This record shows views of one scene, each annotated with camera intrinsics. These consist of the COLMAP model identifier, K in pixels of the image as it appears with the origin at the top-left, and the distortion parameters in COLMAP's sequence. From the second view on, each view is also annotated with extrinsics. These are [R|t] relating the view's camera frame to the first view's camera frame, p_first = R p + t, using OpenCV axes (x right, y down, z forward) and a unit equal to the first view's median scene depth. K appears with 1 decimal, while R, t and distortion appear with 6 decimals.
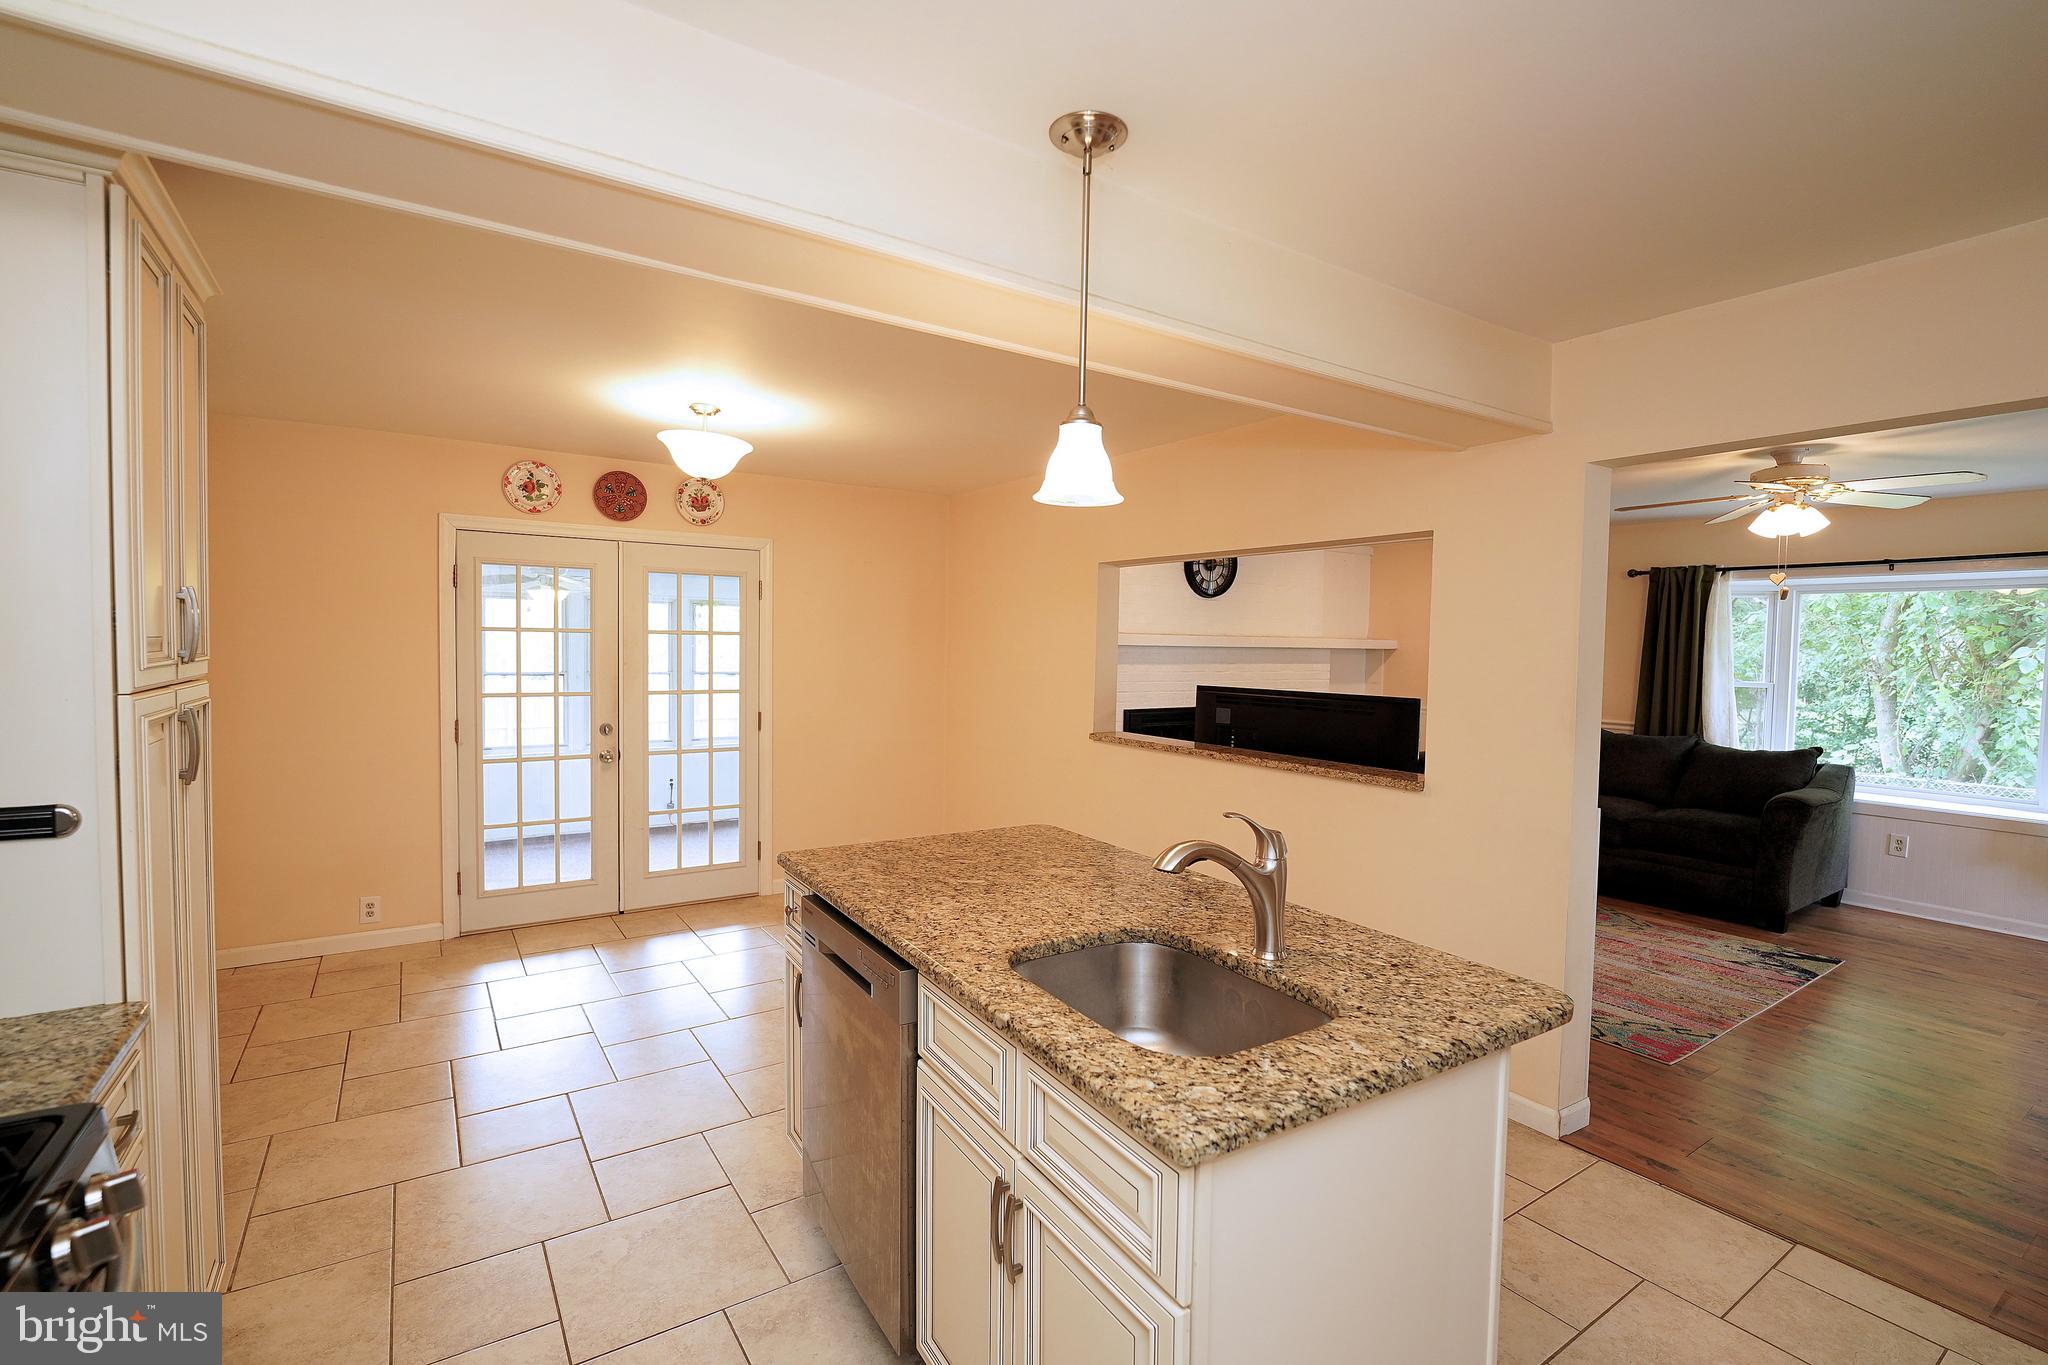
lens RADIAL K [[913.7, 0, 1016.8], [0, 913.7, 681.4], [0, 0, 1]] dist [-0.022807, -0.000001]
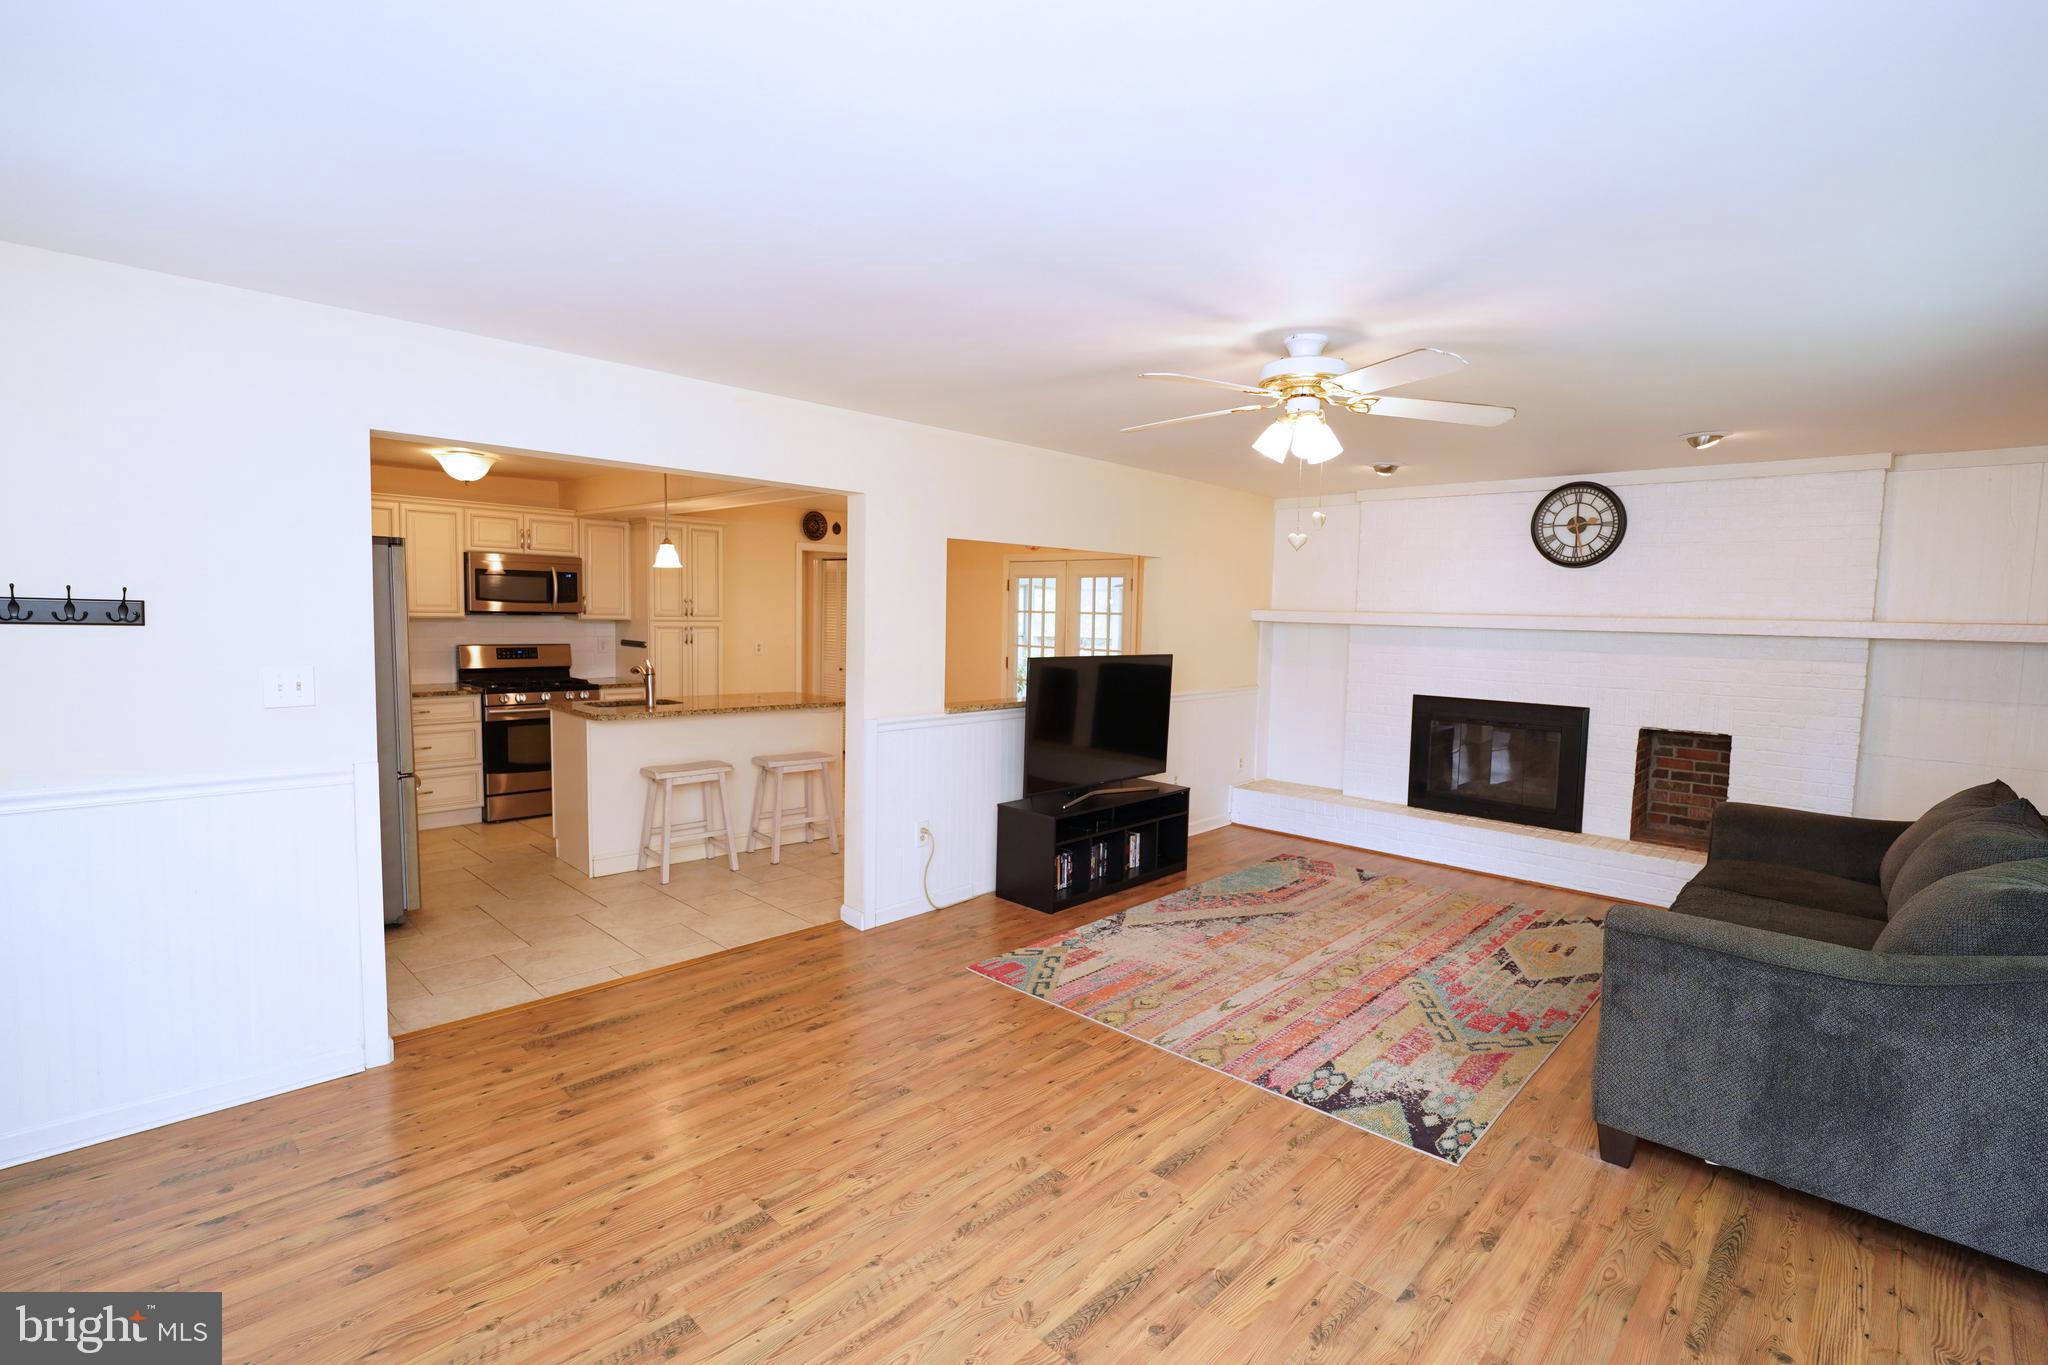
lens RADIAL K [[940.3, 0, 1024.0], [0, 940.3, 682.5], [0, 0, 1]] dist [-0.013616, 0.000069]
pose [[0.224492, 0.064212, -0.972358, 1.406148], [-0.058298, 0.996924, 0.052375, -0.012424], [0.972731, 0.044929, 0.227545, 0.568822]]
